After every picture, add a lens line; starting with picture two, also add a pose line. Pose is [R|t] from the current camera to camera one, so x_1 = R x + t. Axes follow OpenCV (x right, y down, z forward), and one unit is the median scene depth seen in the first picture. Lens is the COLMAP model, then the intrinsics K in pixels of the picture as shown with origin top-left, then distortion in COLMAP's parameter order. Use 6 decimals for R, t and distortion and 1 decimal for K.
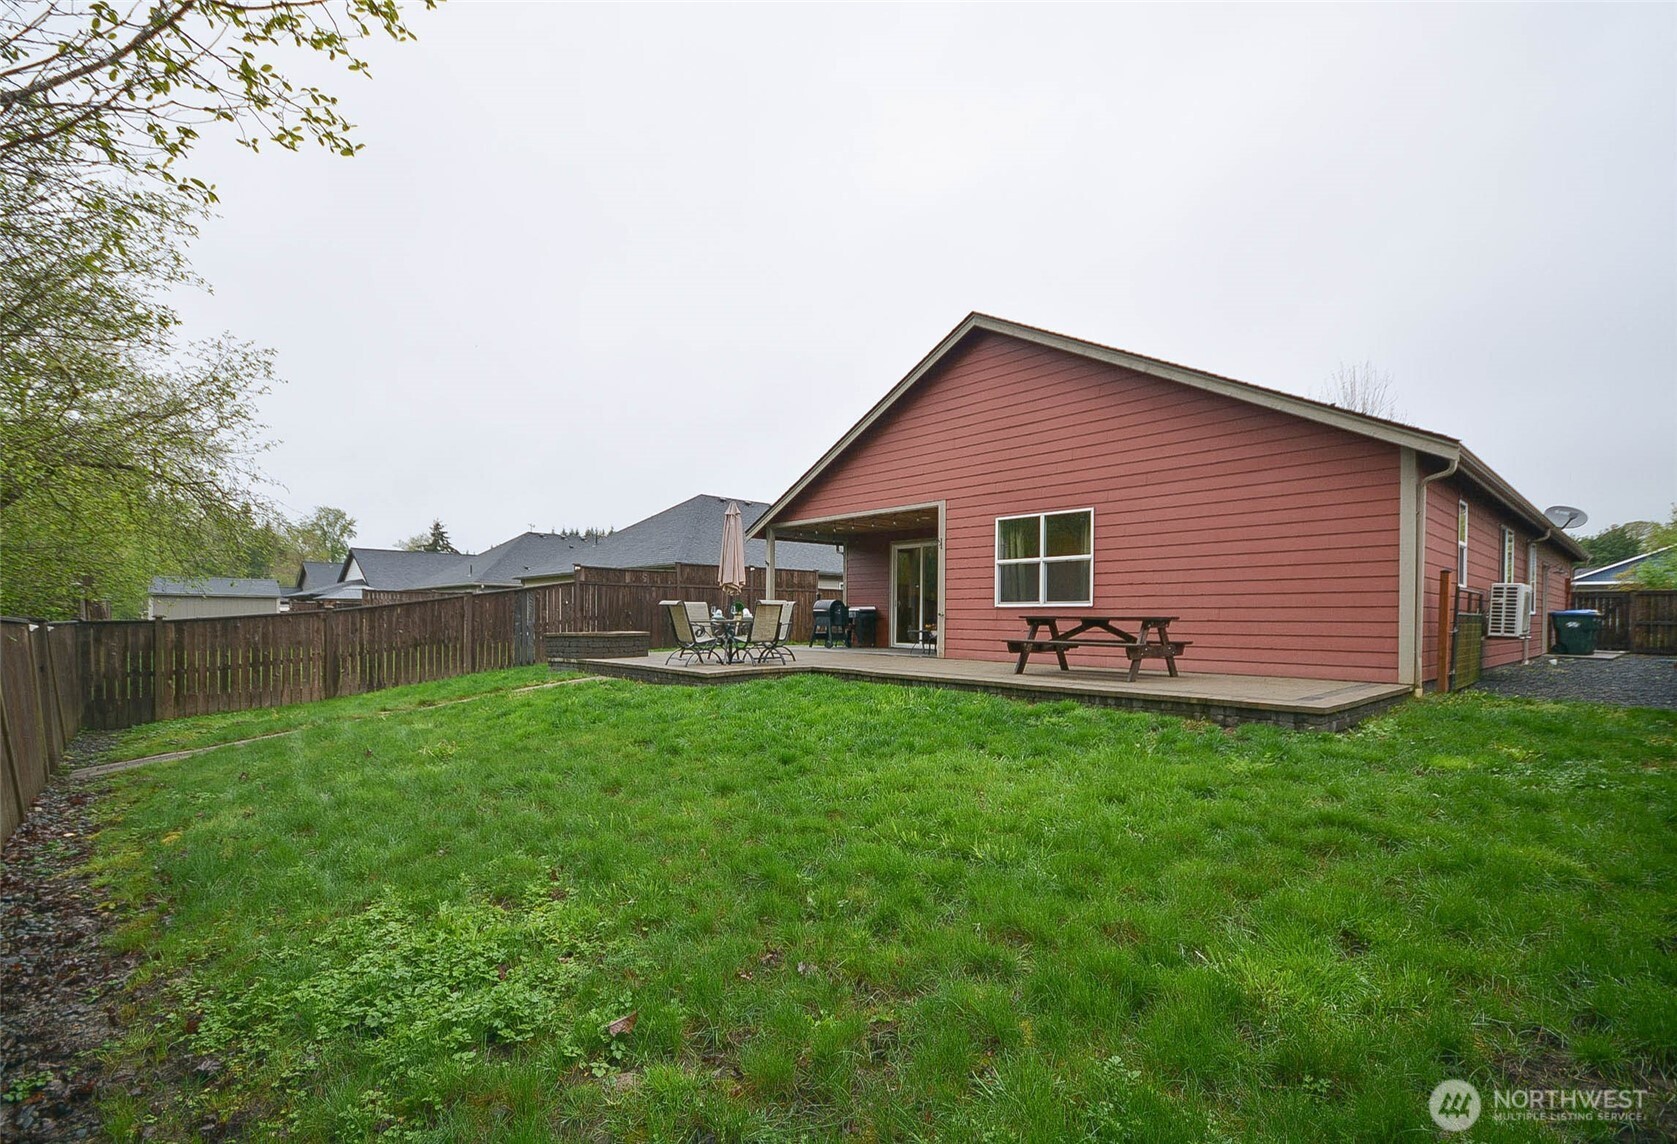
lens RADIAL K [[800.4, 0, 882.3], [0, 800.4, 626.4], [0, 0, 1]] dist [0.002616, -0.000160]
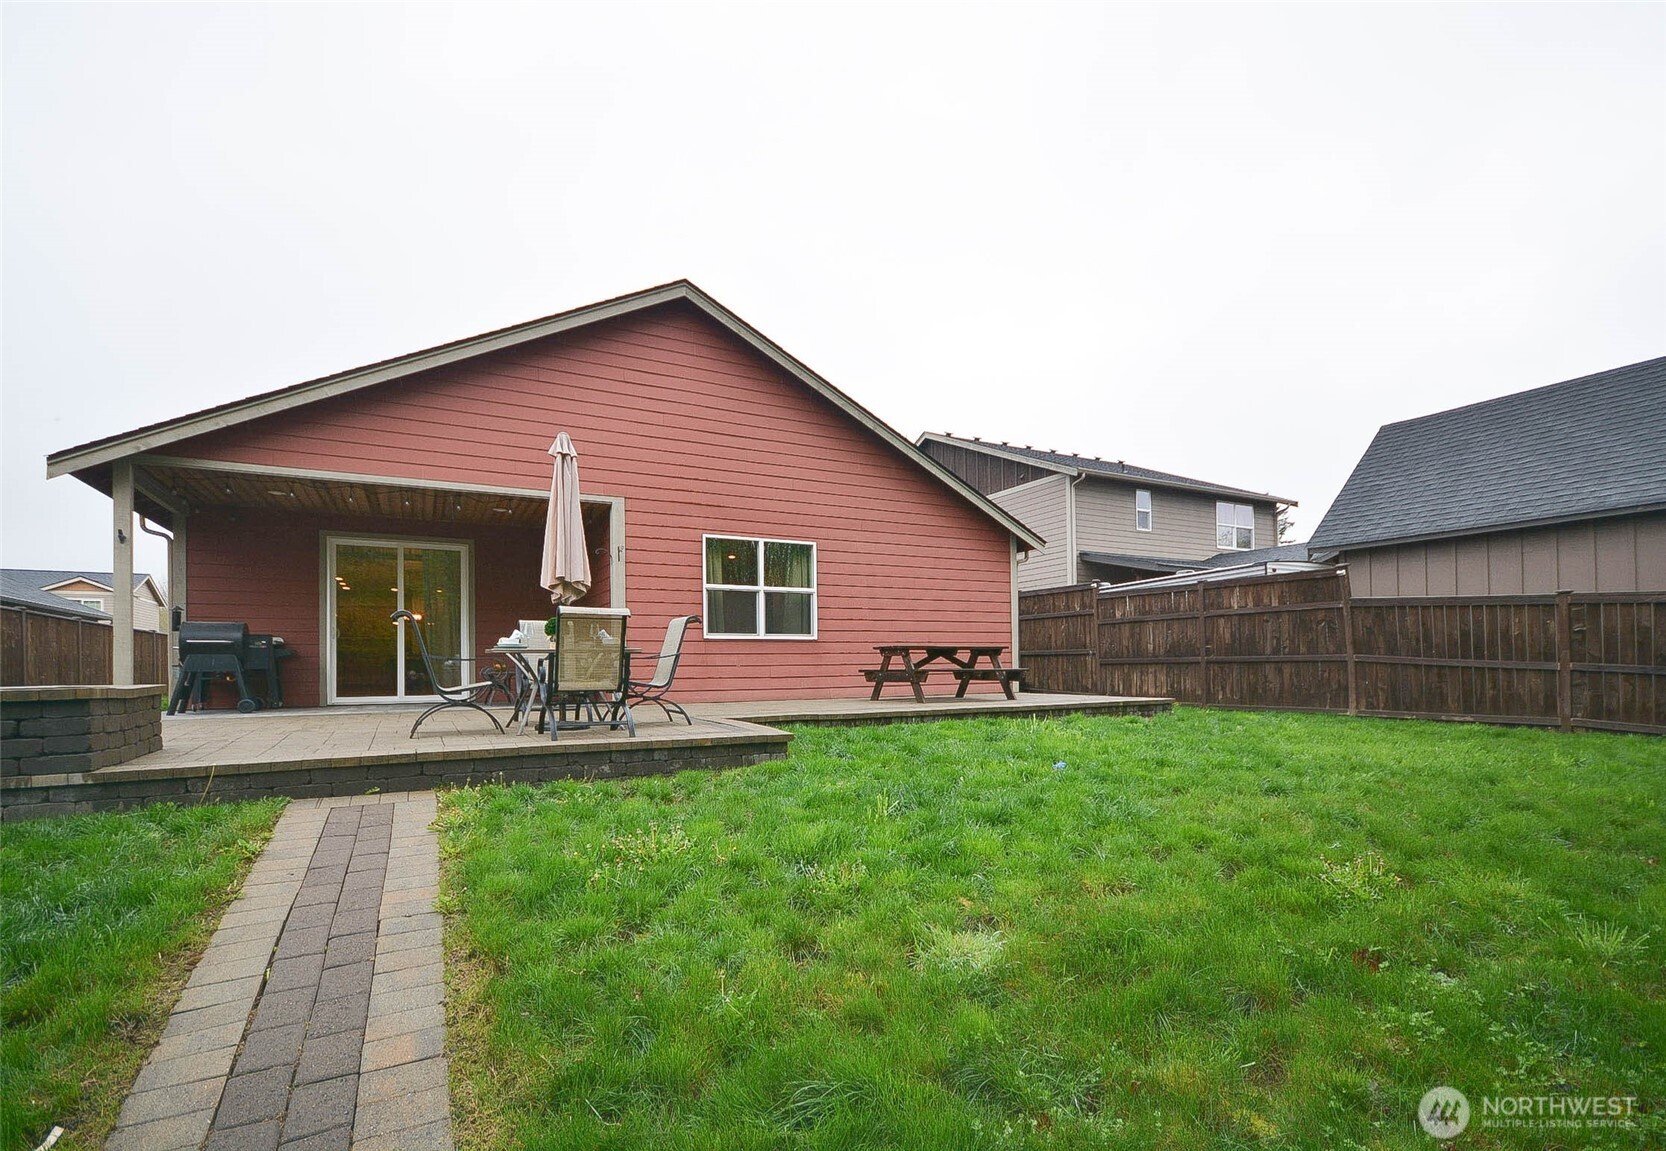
lens RADIAL K [[761.1, 0, 844.6], [0, 761.1, 661.9], [0, 0, 1]] dist [0.007402, -0.001309]
pose [[0.276526, -0.005672, 0.960990, -0.618552], [0.023931, 0.999713, -0.000986, 0.004793], [-0.960708, 0.023270, 0.276583, 0.660234]]
